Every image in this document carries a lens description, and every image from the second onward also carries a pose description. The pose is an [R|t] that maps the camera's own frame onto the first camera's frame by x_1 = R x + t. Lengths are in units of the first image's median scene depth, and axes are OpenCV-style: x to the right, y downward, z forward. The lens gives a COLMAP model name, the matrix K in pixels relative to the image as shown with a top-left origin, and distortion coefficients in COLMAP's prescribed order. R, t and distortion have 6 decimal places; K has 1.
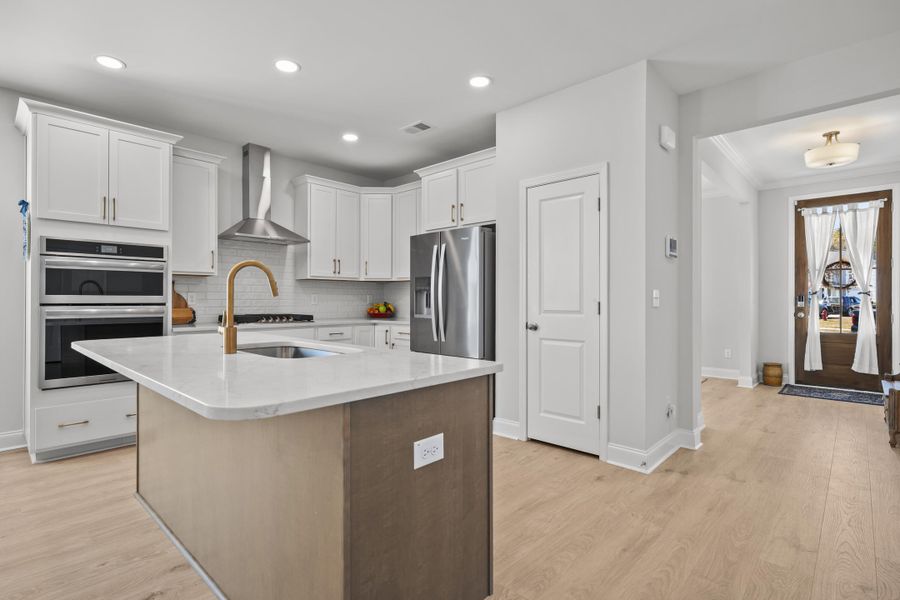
lens RADIAL K [[433.4, 0, 448.2], [0, 433.4, 299.7], [0, 0, 1]] dist [-0.001643, -0.000791]
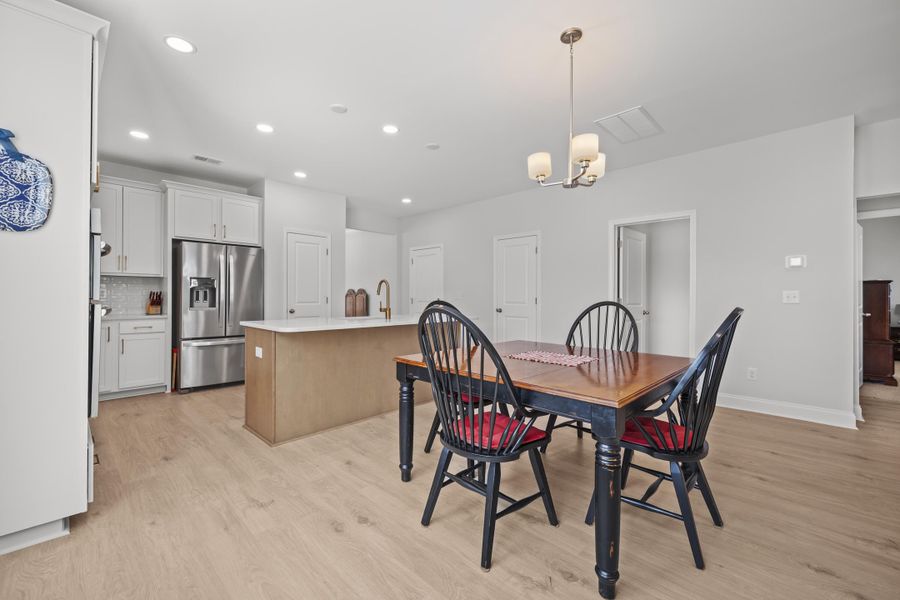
lens RADIAL K [[378.5, 0, 447.9], [0, 378.5, 297.9], [0, 0, 1]] dist [-0.001811, 0.000071]
pose [[0.012915, -0.000648, 0.999916, -0.904925], [-0.003905, 0.999992, 0.000698, 0.001377], [-0.999909, -0.003913, 0.012912, 0.227162]]
